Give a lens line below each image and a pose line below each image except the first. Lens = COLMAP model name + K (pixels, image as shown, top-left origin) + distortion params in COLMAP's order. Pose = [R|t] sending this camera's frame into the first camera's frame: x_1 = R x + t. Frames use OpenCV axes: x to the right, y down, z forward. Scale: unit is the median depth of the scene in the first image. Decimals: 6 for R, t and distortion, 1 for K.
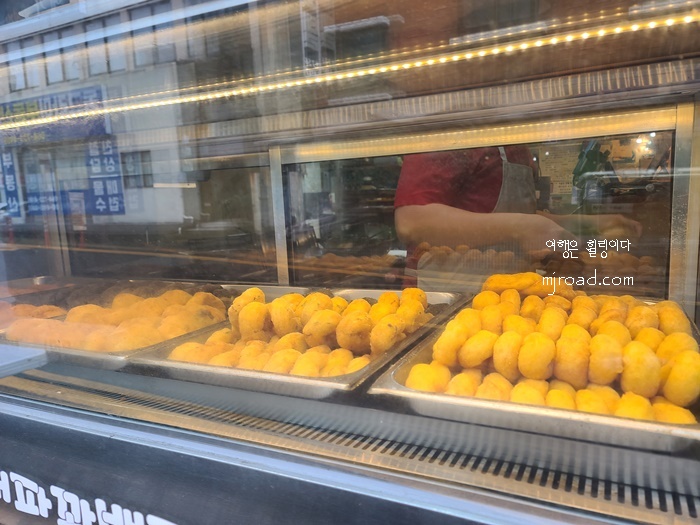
lens RADIAL K [[520.1, 0, 350.0], [0, 520.1, 262.5], [0, 0, 1]] dist [0.086632, 0.000199]
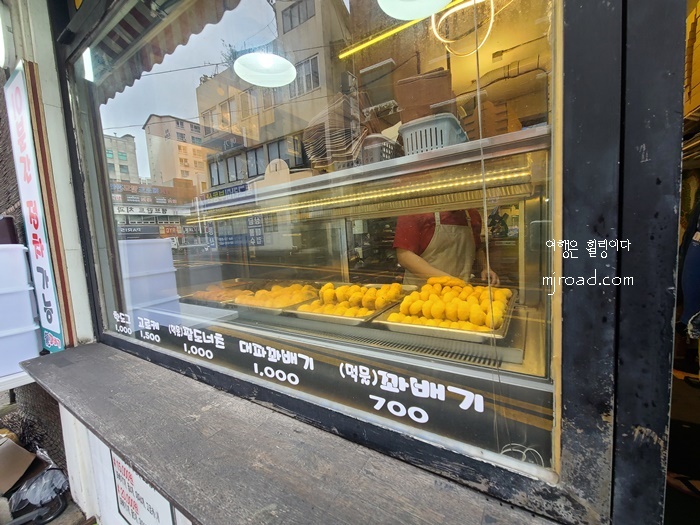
lens RADIAL K [[284.2, 0, 350.0], [0, 284.2, 262.5], [0, 0, 1]] dist [-0.000524, -0.000040]
pose [[0.994357, -0.006337, -0.105896, 0.060307], [0.003615, 0.999659, -0.025871, -0.014457], [0.106024, 0.025342, 0.994041, -0.353963]]
